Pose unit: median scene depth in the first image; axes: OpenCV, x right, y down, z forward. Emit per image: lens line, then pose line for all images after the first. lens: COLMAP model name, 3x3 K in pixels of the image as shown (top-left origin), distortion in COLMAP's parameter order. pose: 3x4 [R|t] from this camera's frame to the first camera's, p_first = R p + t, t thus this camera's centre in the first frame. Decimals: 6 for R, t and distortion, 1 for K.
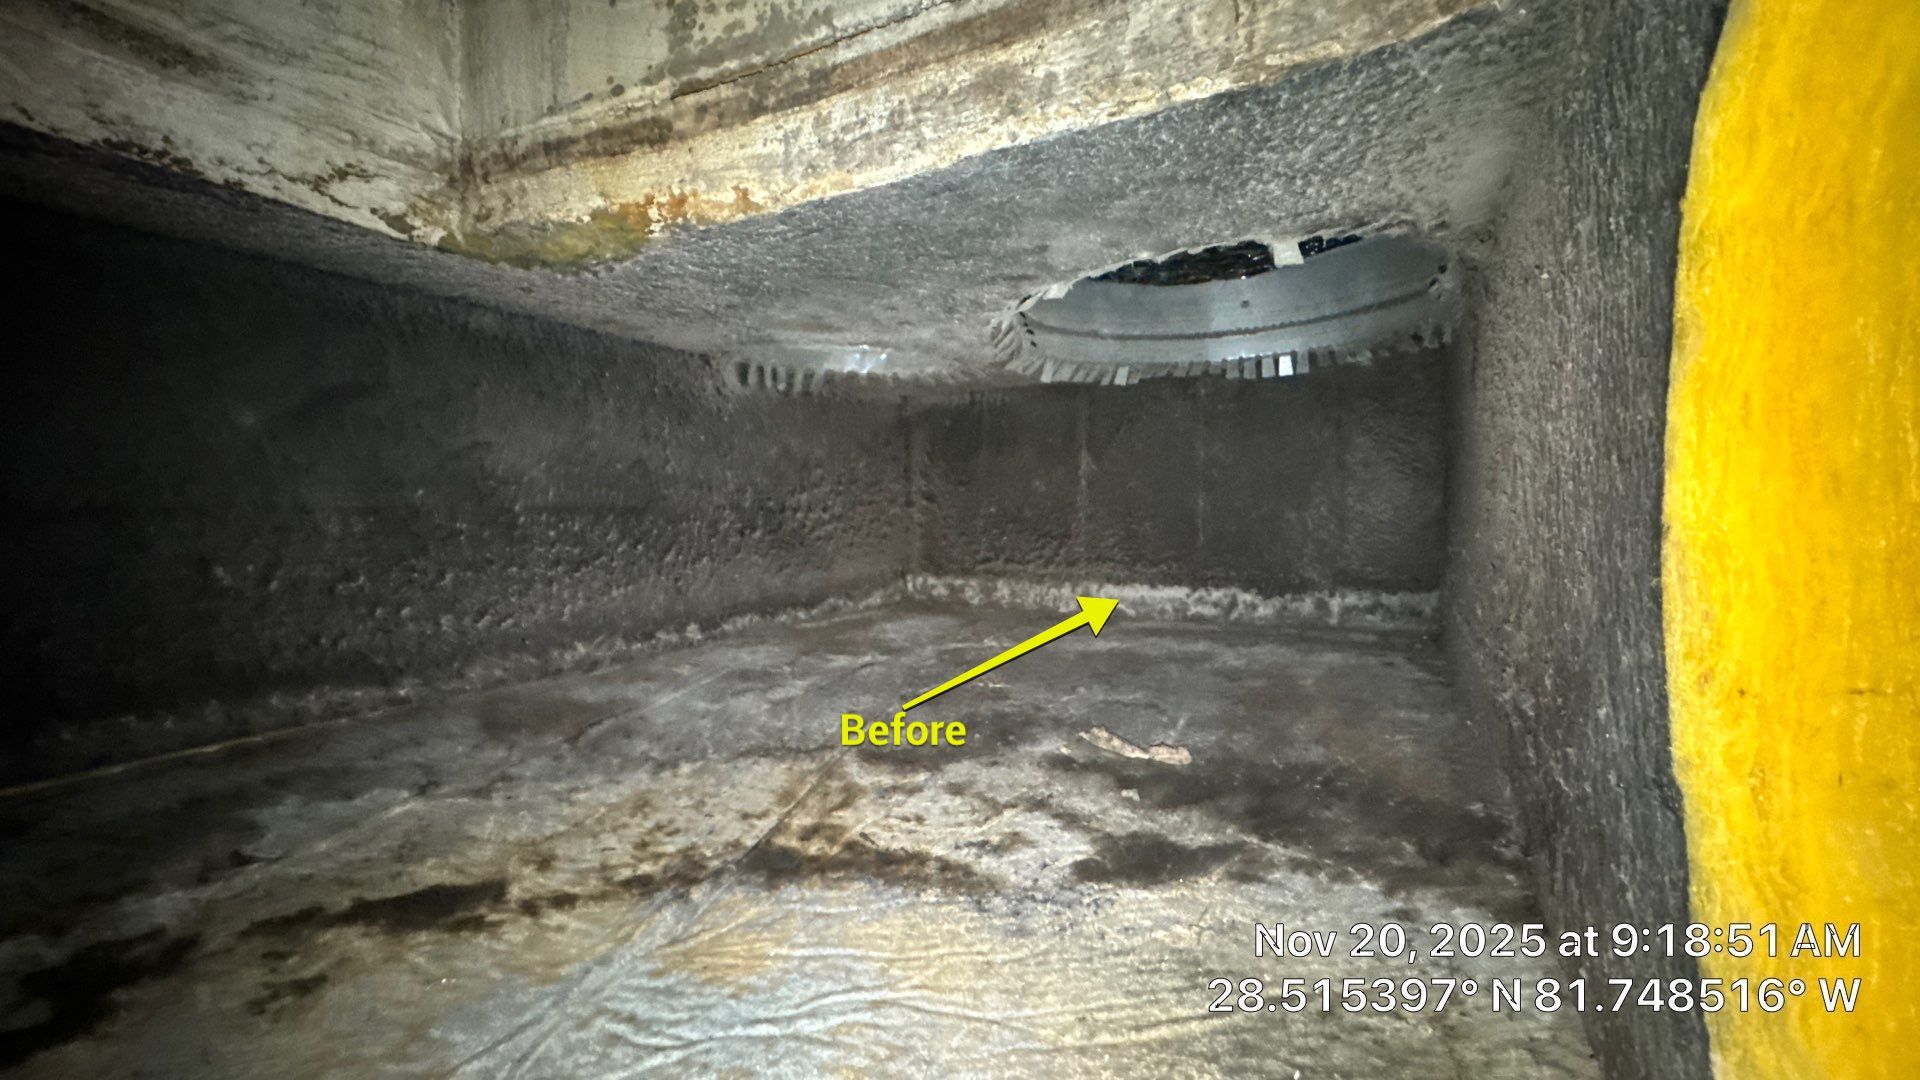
lens RADIAL K [[766.3, 0, 954.6], [0, 766.3, 541.9], [0, 0, 1]] dist [-0.001979, -0.000316]
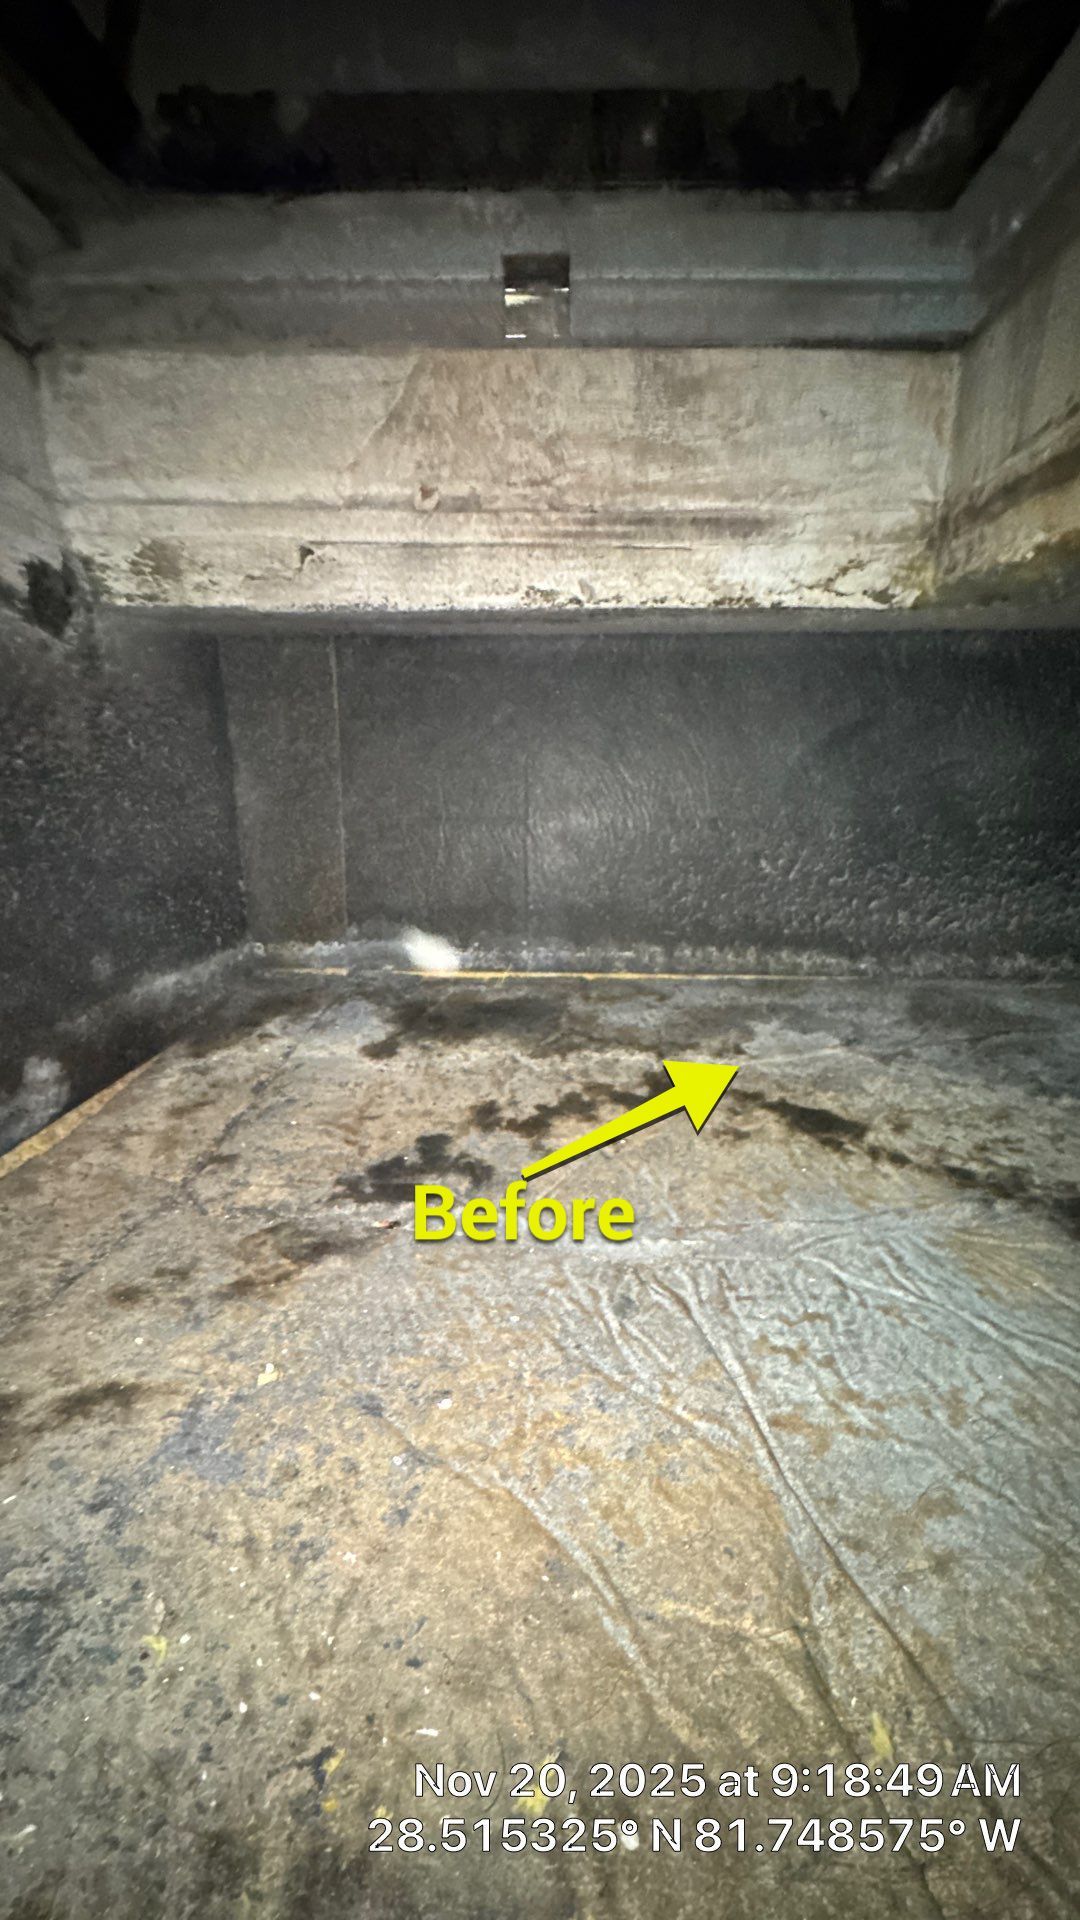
lens RADIAL K [[762.9, 0, 546.5], [0, 762.9, 960.8], [0, 0, 1]] dist [-0.002717, -0.000047]
pose [[0.431809, 0.204389, -0.878502, 0.247596], [-0.042795, 0.977533, 0.206394, -0.077992], [0.900949, -0.051527, 0.430854, -0.045355]]
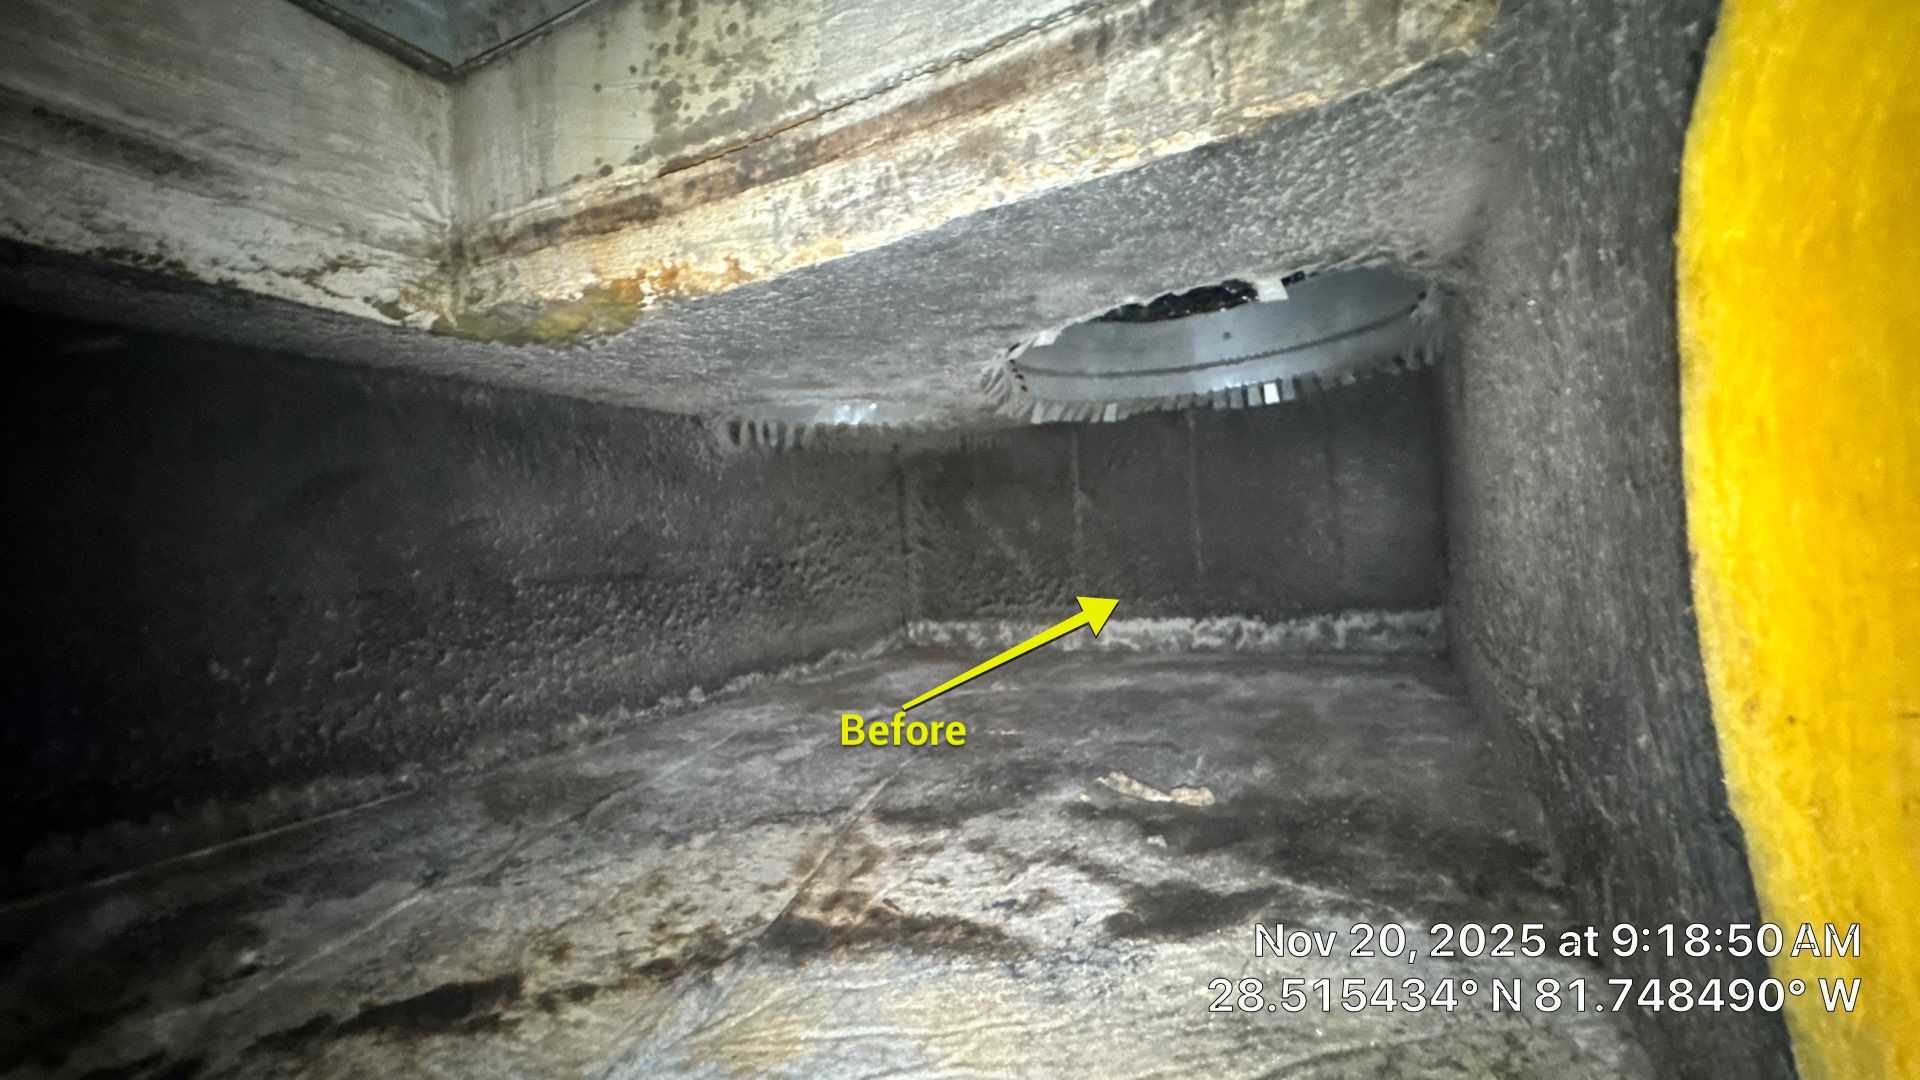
lens RADIAL K [[767.4, 0, 954.8], [0, 767.4, 542.9], [0, 0, 1]] dist [-0.002628, 0.000028]
pose [[0.998191, -0.059250, 0.010186, -0.016168], [0.059689, 0.996951, -0.050263, -0.017270], [-0.007177, 0.050780, 0.998684, 0.004100]]
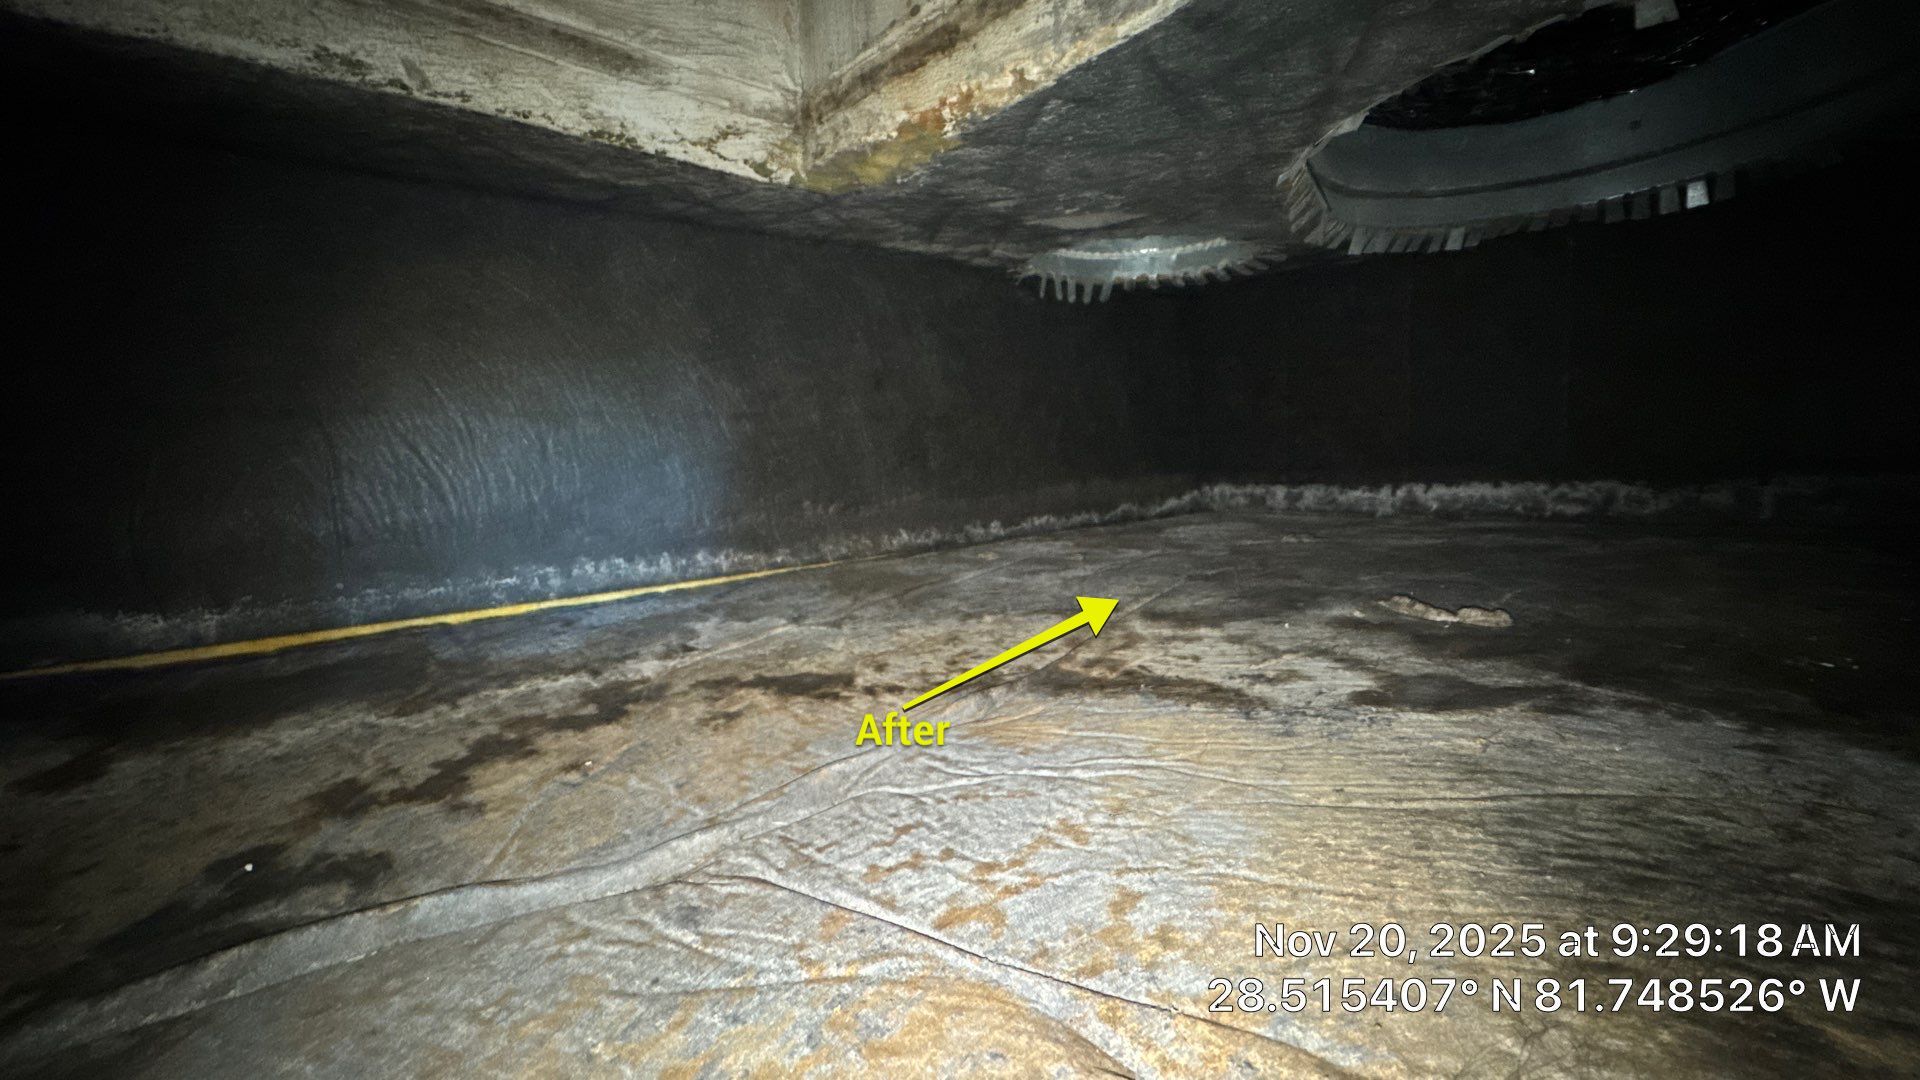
lens RADIAL K [[762.9, 0, 956.8], [0, 762.9, 539.0], [0, 0, 1]] dist [-0.002717, -0.000047]
pose [[0.925313, -0.001876, -0.379201, 0.051217], [0.026471, 0.997868, 0.059657, 0.134635], [0.378280, -0.065240, 0.923389, -0.086789]]
